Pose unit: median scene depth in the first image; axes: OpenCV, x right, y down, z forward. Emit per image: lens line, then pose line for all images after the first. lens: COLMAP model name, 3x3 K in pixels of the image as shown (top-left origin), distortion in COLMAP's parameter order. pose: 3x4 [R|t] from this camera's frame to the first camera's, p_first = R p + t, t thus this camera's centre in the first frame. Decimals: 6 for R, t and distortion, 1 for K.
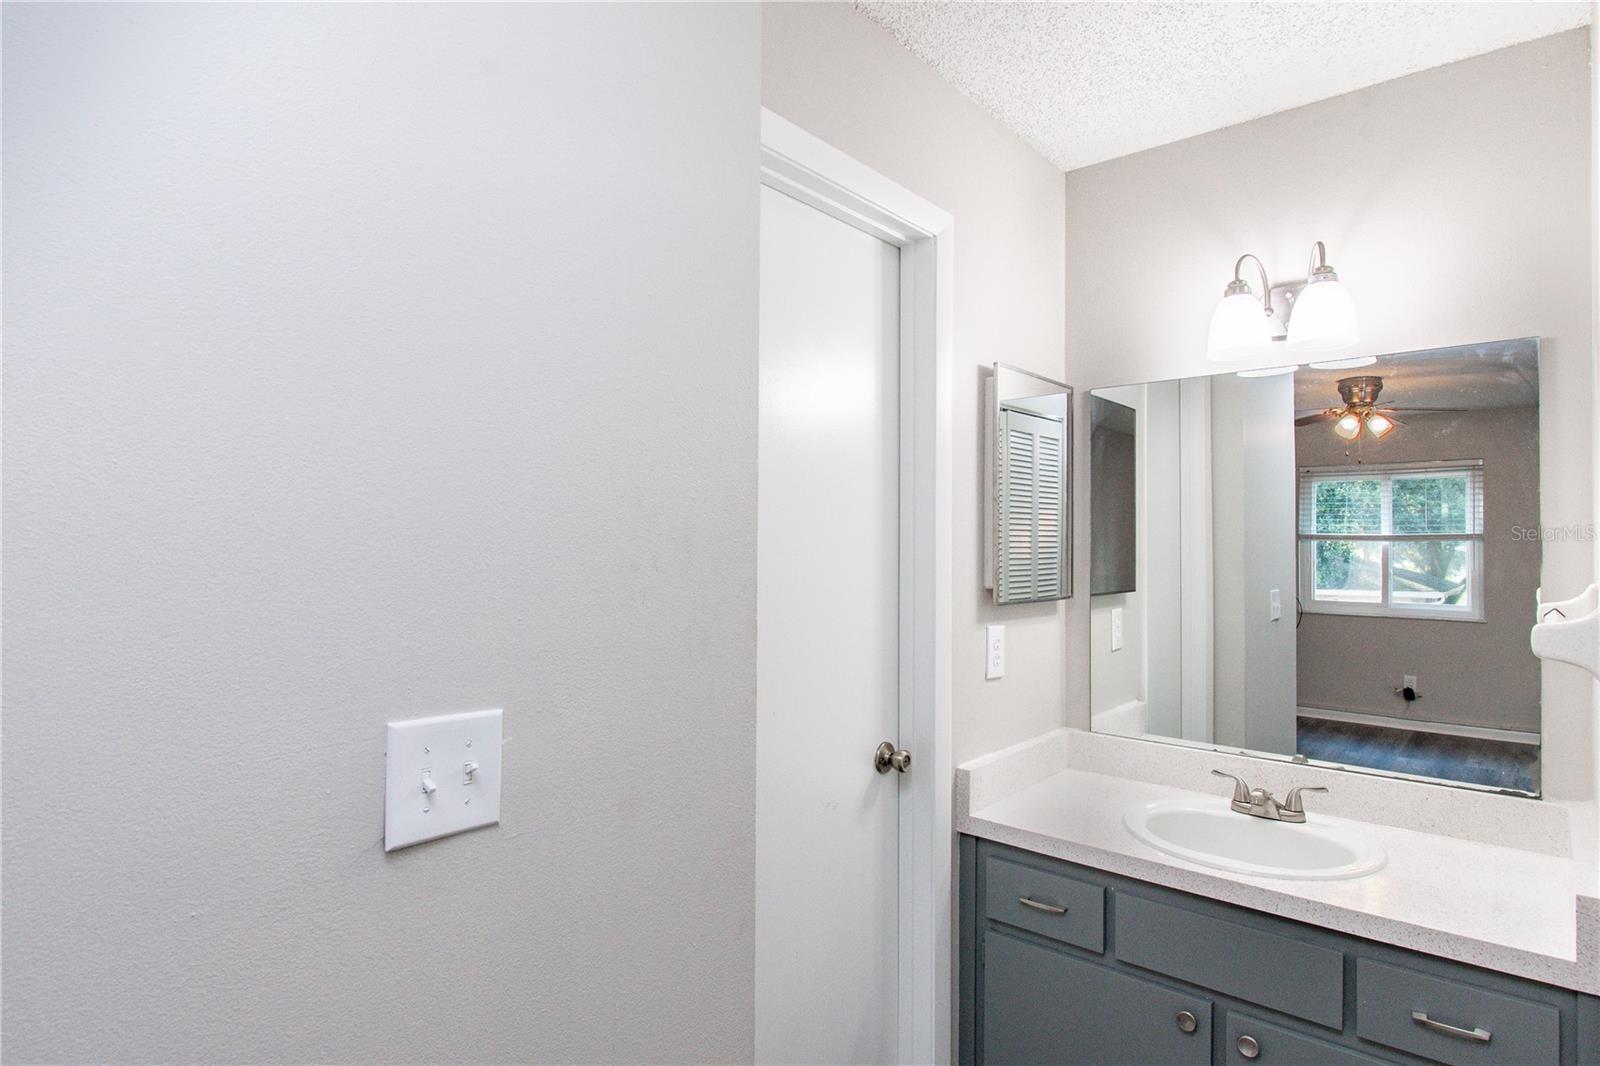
lens RADIAL K [[875.3, 0, 798.5], [0, 875.3, 534.7], [0, 0, 1]] dist [0.007552, 0.000185]
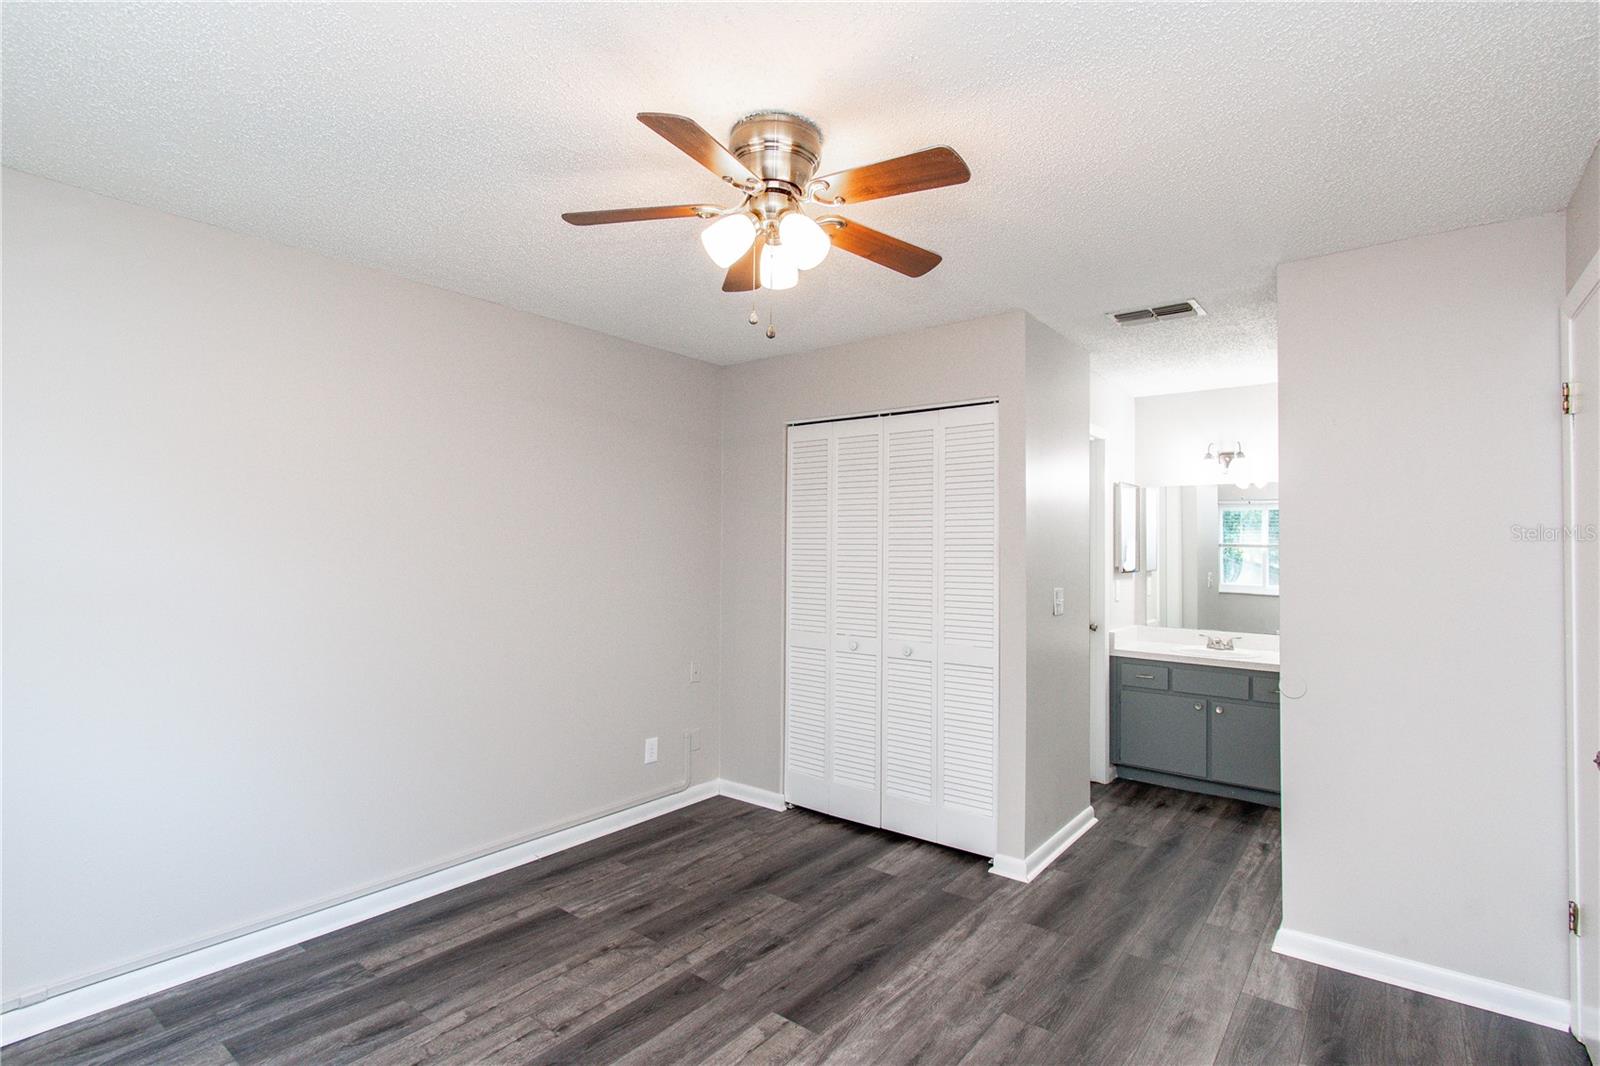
lens RADIAL K [[767.7, 0, 804.9], [0, 767.7, 538.0], [0, 0, 1]] dist [0.005543, -0.003946]
pose [[0.998826, 0.000660, 0.048436, -0.877959], [-0.000488, 0.999994, -0.003562, -0.017020], [-0.048438, 0.003535, 0.998820, -1.337340]]
